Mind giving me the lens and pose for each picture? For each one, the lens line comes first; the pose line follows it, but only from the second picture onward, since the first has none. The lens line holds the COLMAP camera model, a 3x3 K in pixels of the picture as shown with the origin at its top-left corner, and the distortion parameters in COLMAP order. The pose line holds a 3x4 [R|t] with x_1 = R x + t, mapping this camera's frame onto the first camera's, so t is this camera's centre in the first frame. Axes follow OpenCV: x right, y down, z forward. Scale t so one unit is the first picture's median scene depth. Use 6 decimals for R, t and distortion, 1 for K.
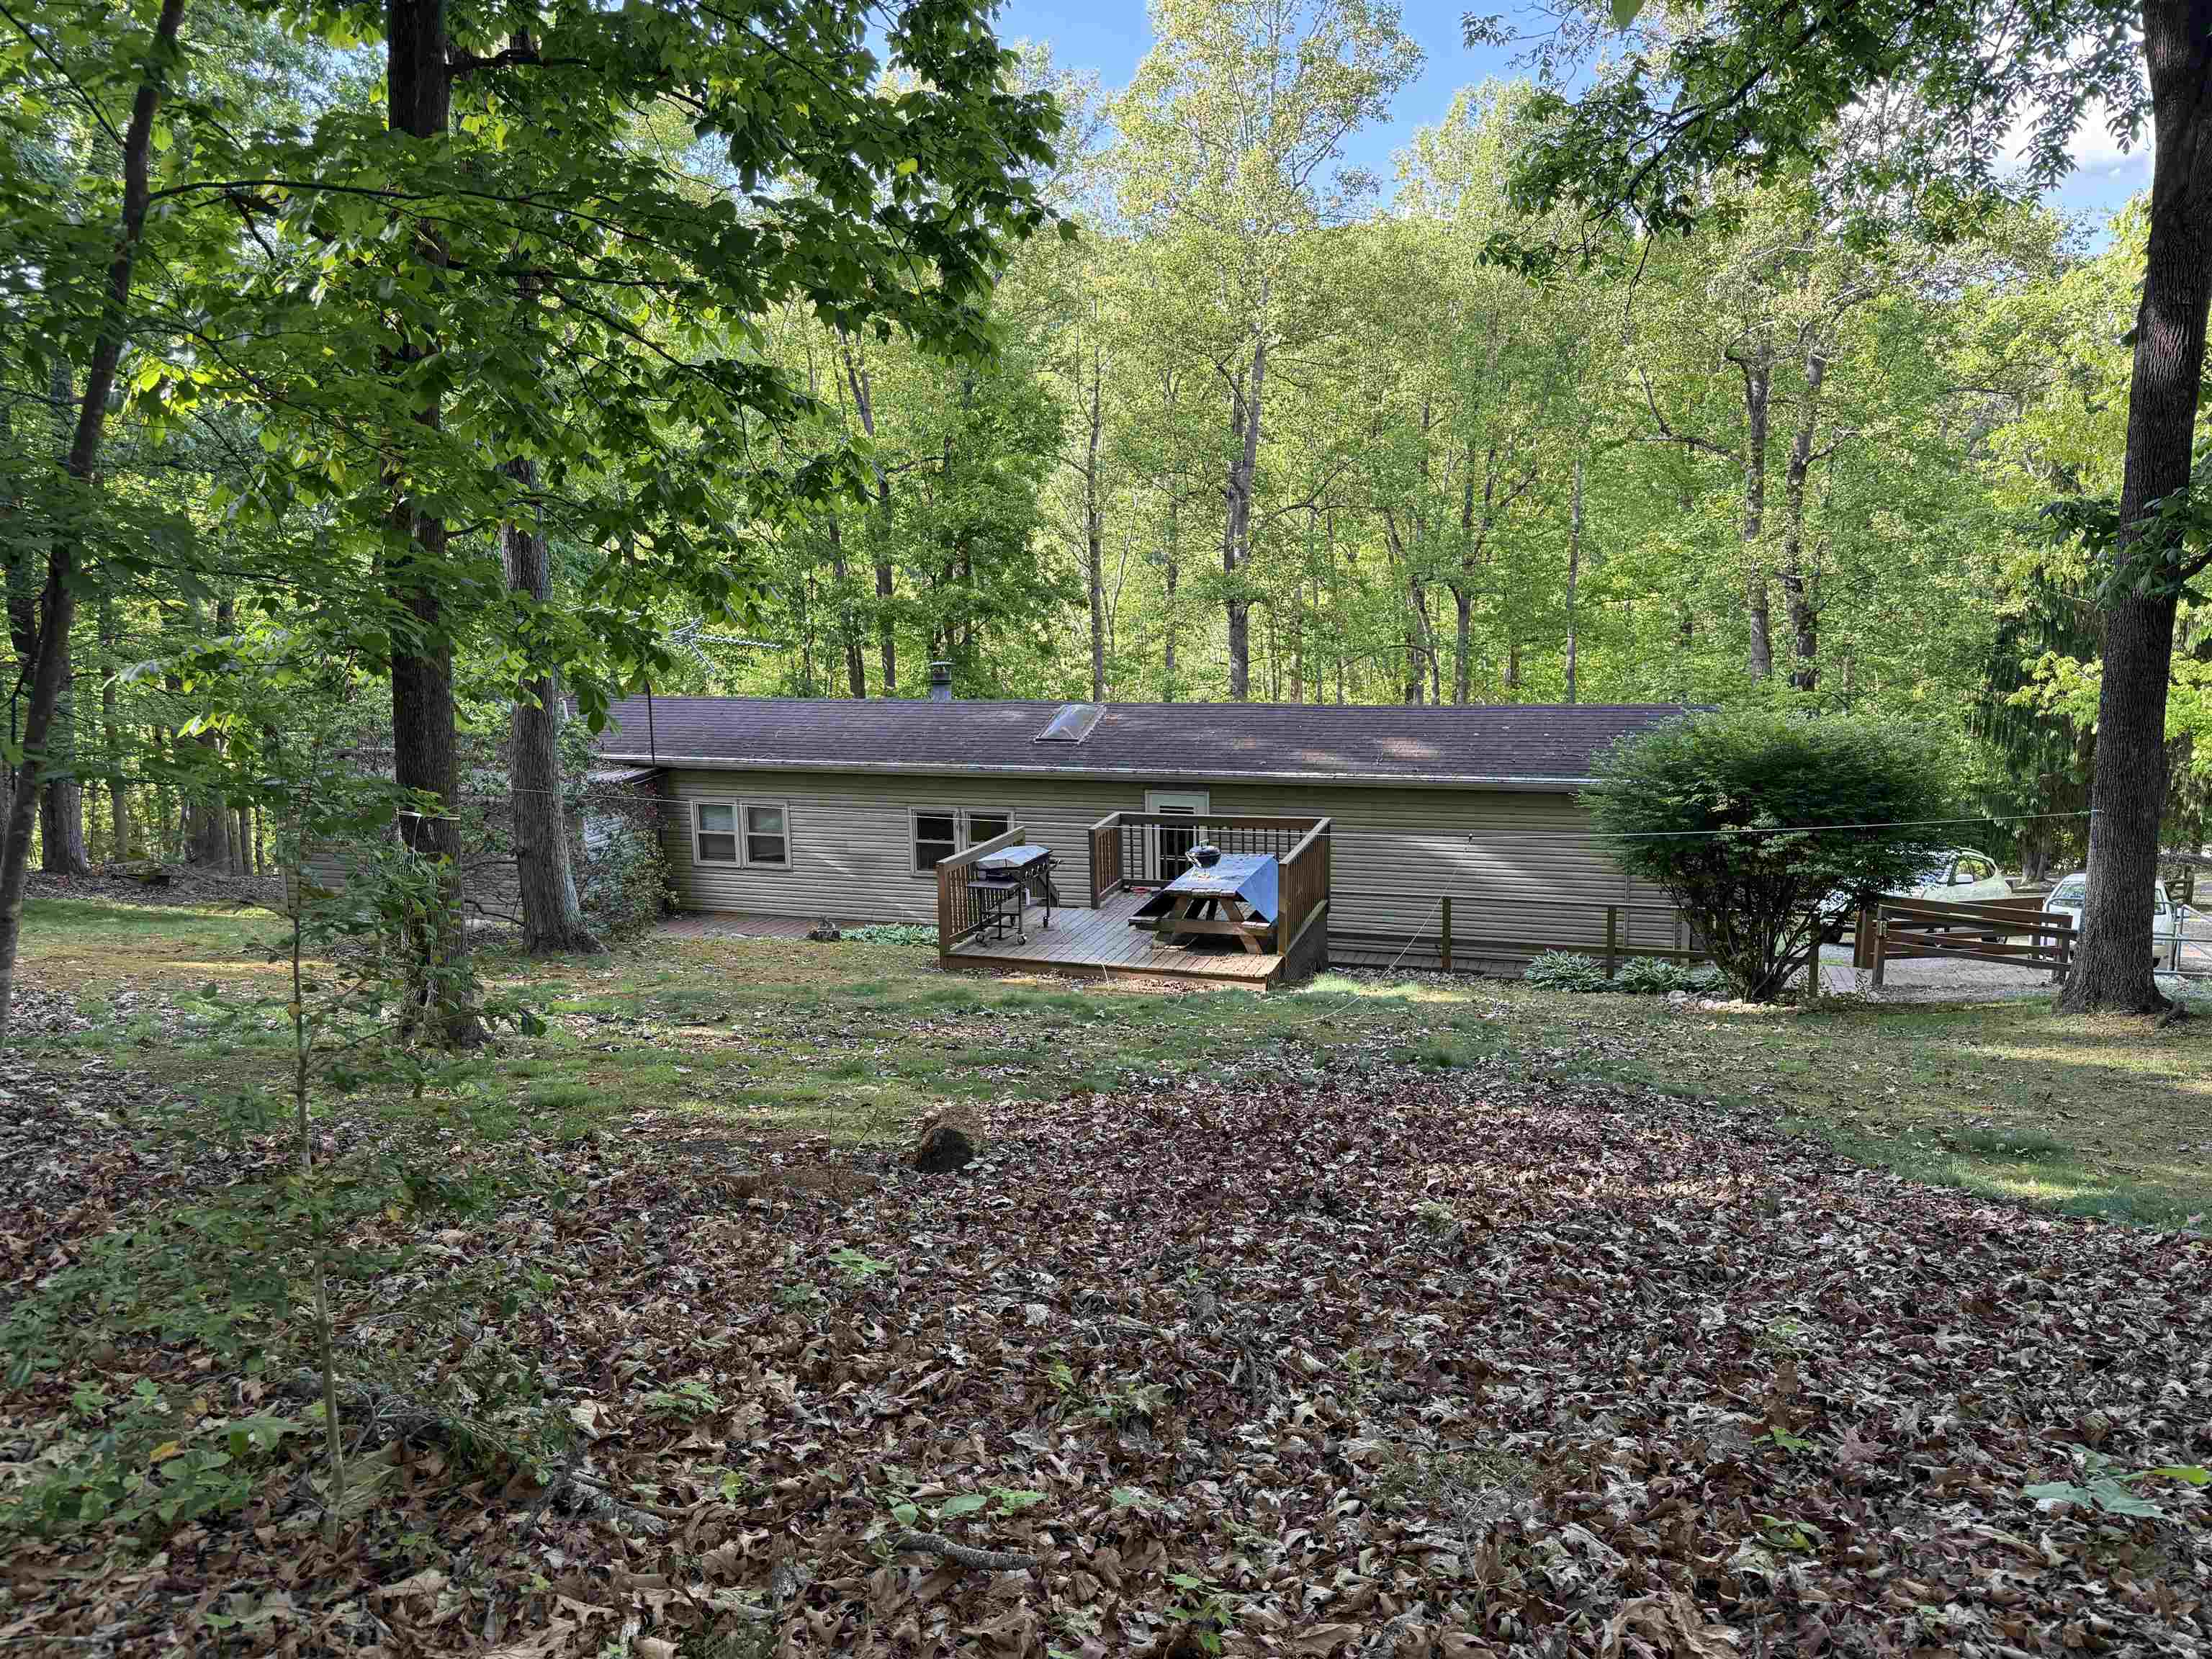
lens RADIAL K [[1509.3, 0, 1105.5], [0, 1509.3, 810.4], [0, 0, 1]] dist [-0.006916, 0.001956]
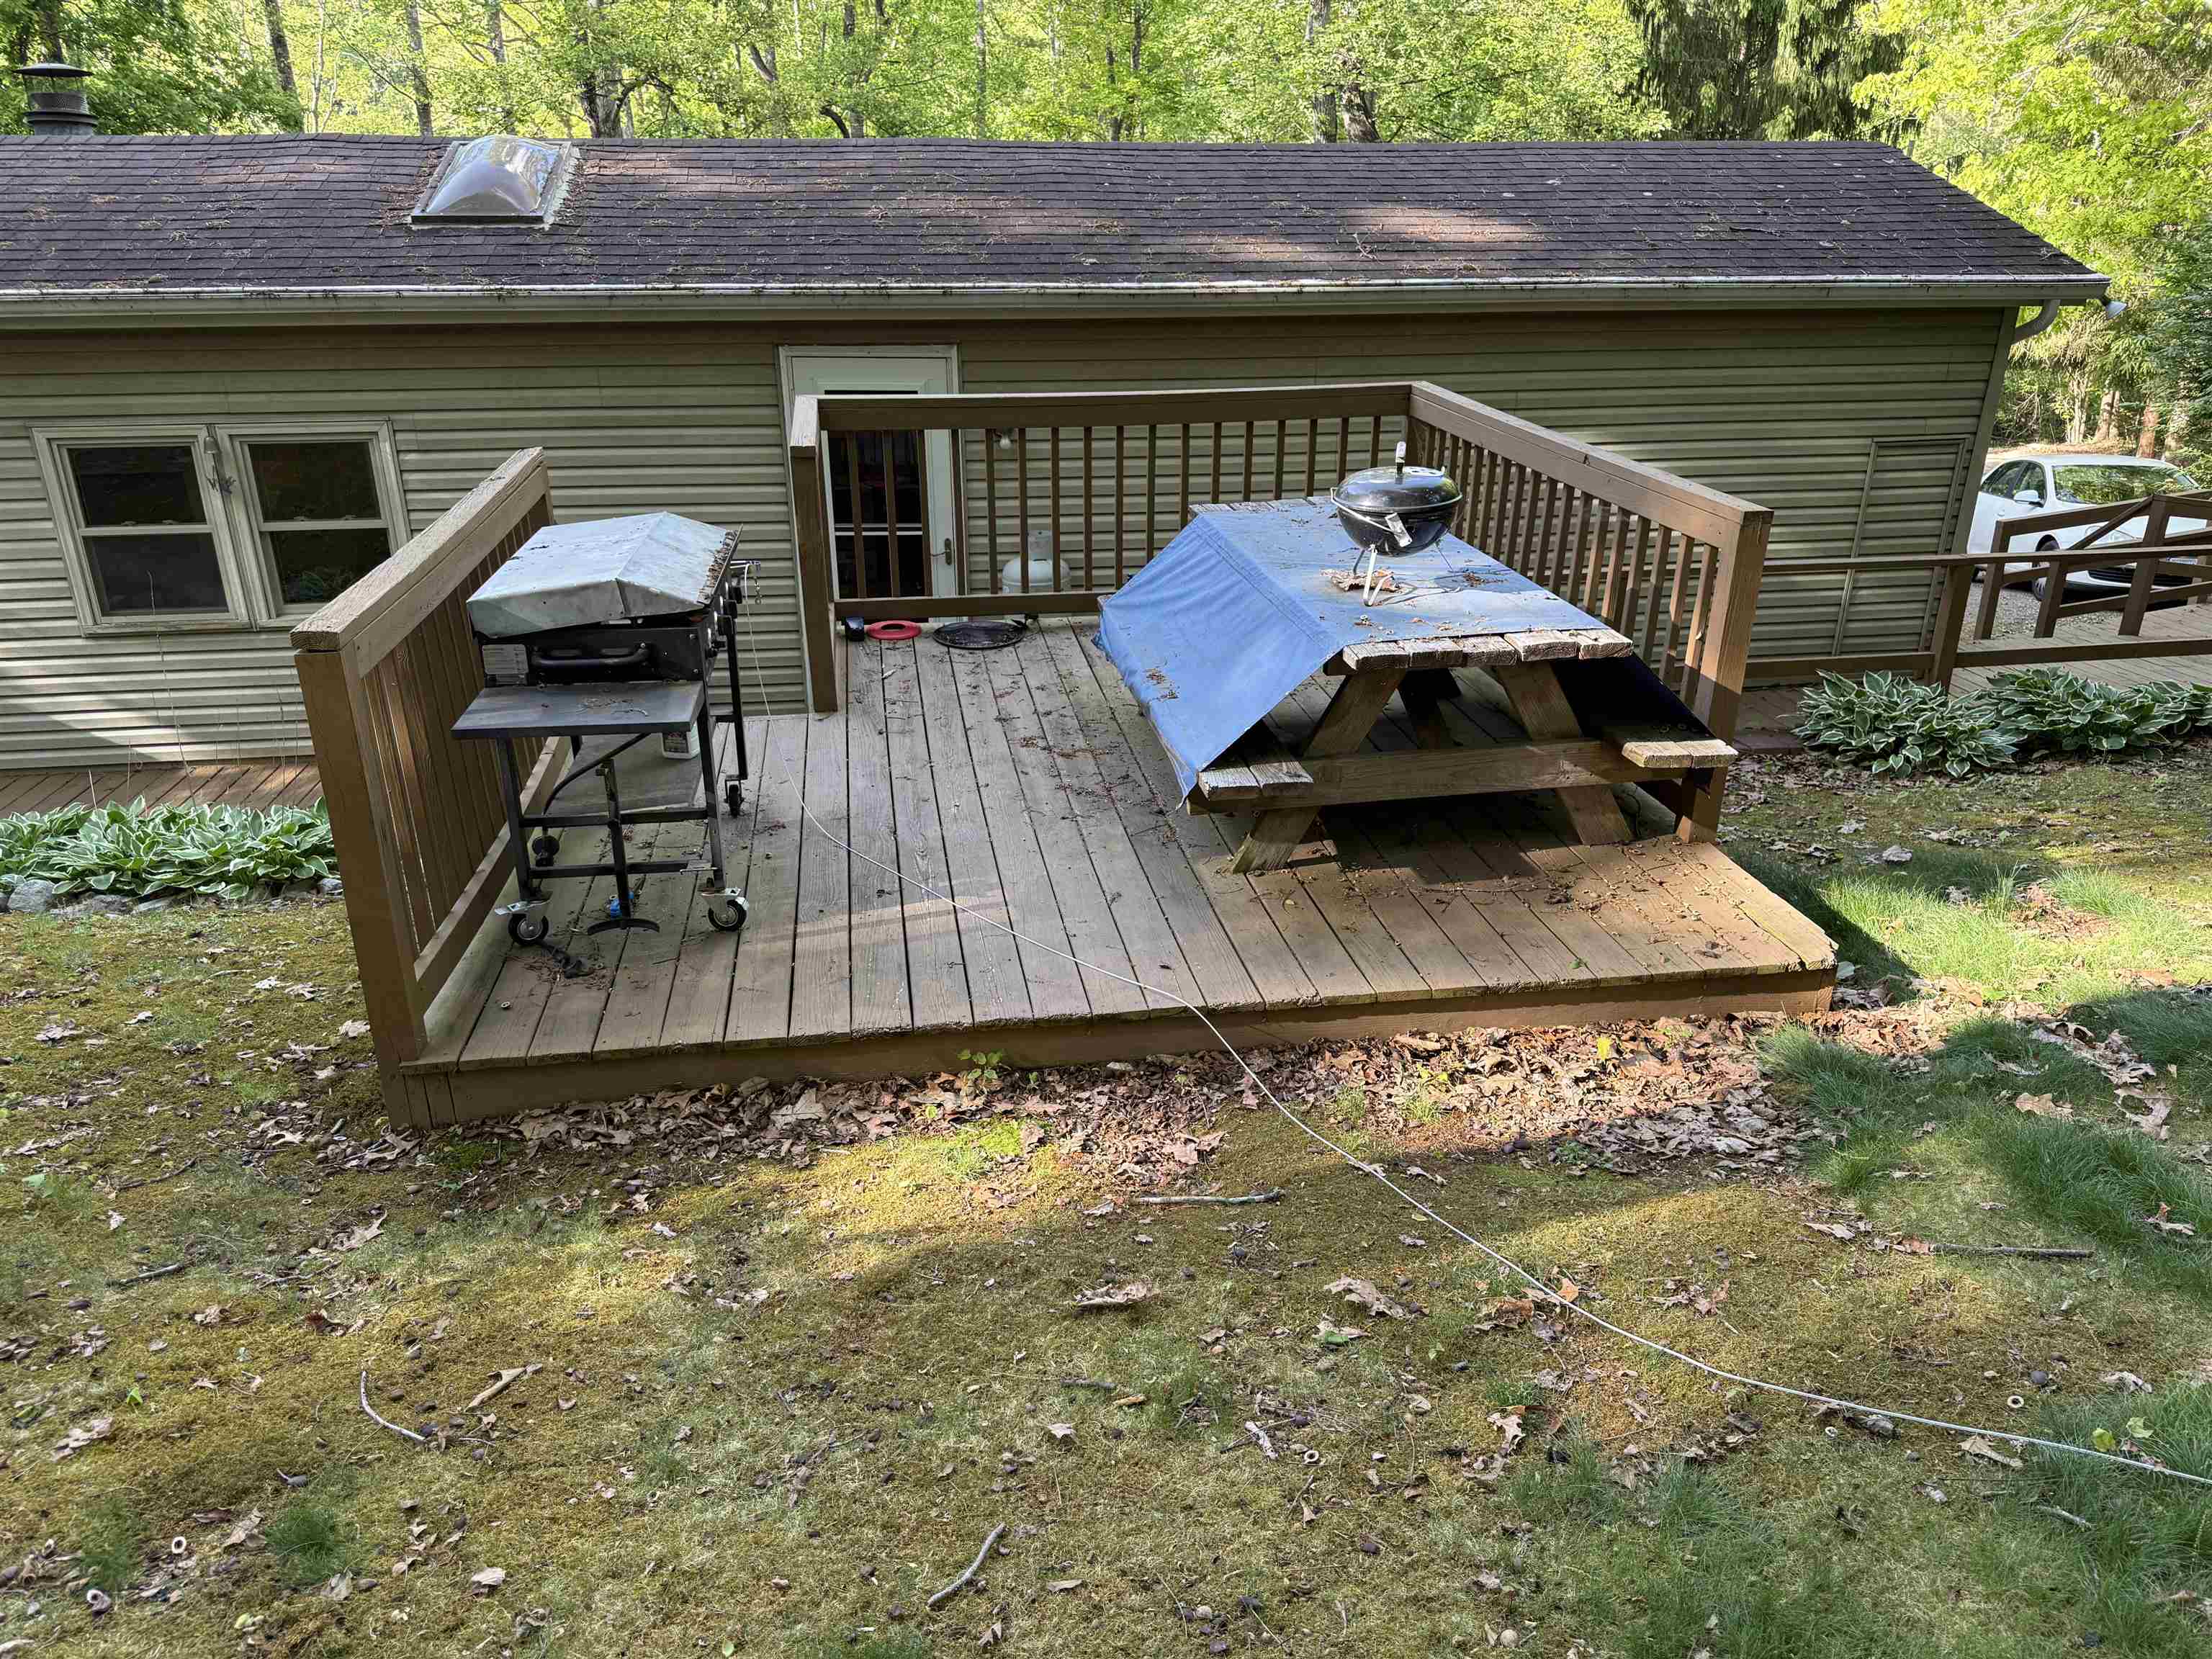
lens RADIAL K [[1522.1, 0, 1104.1], [0, 1522.1, 832.9], [0, 0, 1]] dist [-0.001116, 0.000752]
pose [[0.879252, -0.167609, 0.445897, -0.101013], [0.049371, 0.963077, 0.264660, 0.007534], [-0.473792, -0.210688, 0.855062, 0.679793]]
